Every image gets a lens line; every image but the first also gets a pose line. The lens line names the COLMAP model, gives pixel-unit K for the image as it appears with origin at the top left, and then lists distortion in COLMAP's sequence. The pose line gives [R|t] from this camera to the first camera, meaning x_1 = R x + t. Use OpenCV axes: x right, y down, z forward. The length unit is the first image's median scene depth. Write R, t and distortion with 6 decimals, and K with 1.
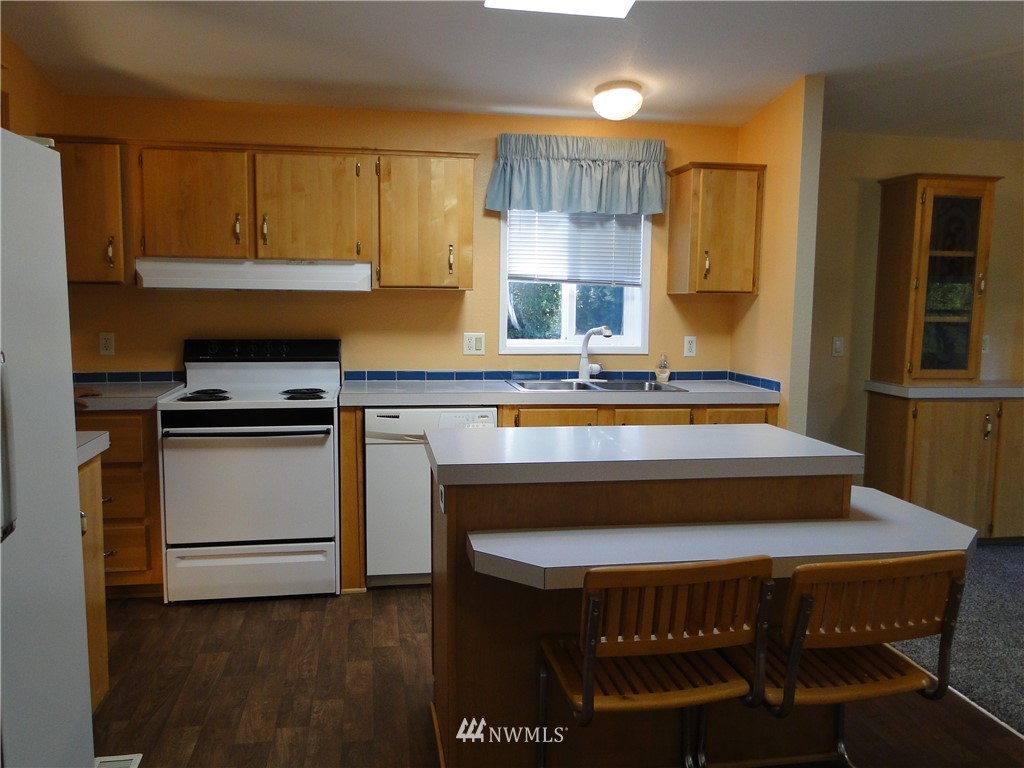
lens RADIAL K [[854.8, 0, 512.0], [0, 854.8, 384.0], [0, 0, 1]] dist [0.010257, -0.000693]
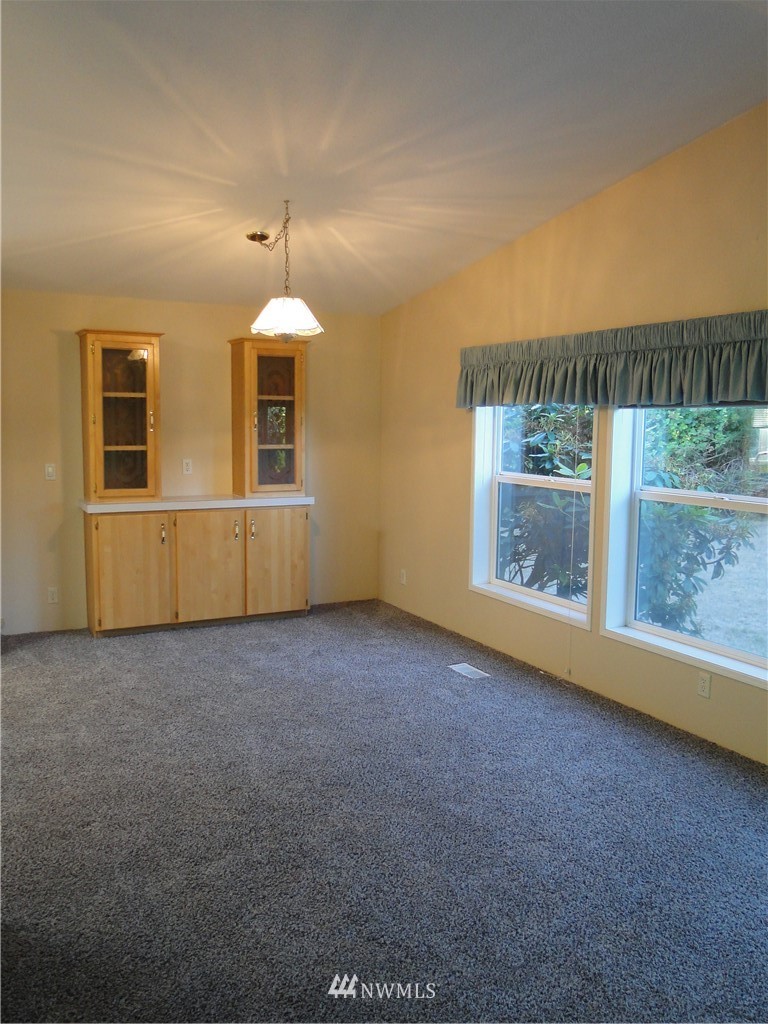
lens RADIAL K [[854.8, 0, 384.0], [0, 854.8, 512.0], [0, 0, 1]] dist [0.010257, -0.000693]
pose [[0.952619, -0.038370, 0.301737, 0.488413], [0.034541, 0.999241, 0.018016, 0.006714], [-0.302199, -0.006740, 0.953221, -0.282571]]
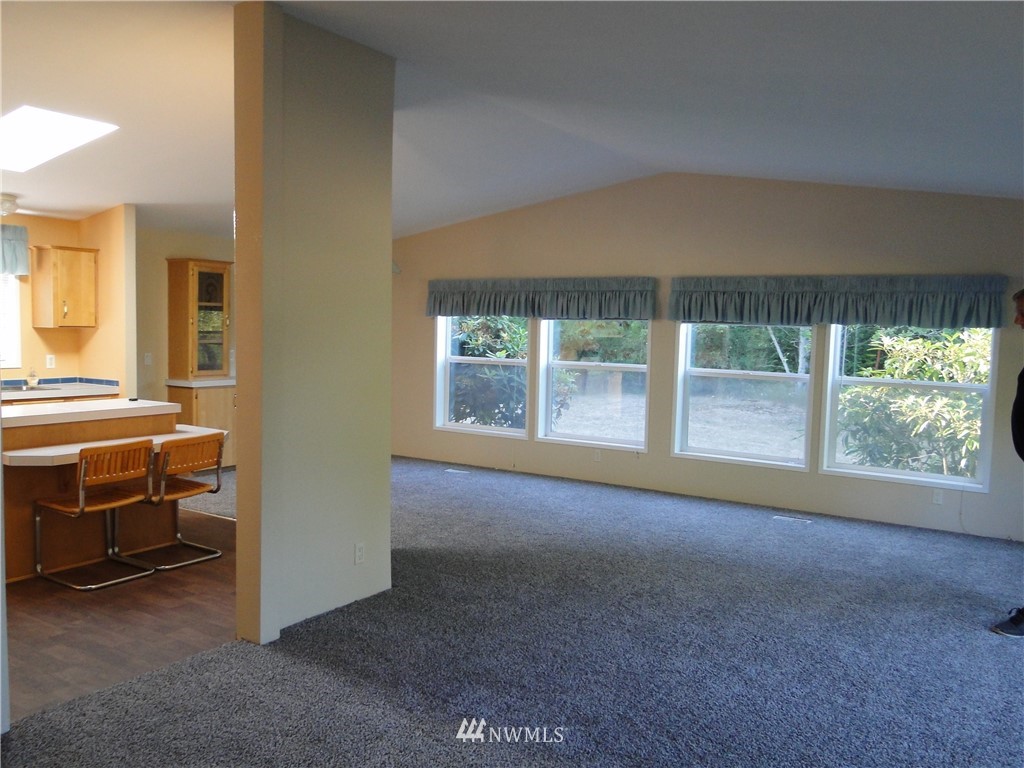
lens RADIAL K [[854.8, 0, 512.0], [0, 854.8, 384.0], [0, 0, 1]] dist [0.010257, -0.000693]
pose [[0.690063, -0.048732, 0.722107, -0.334820], [0.062823, 0.997998, 0.007315, 0.036834], [-0.721017, 0.040317, 0.691743, -0.652806]]
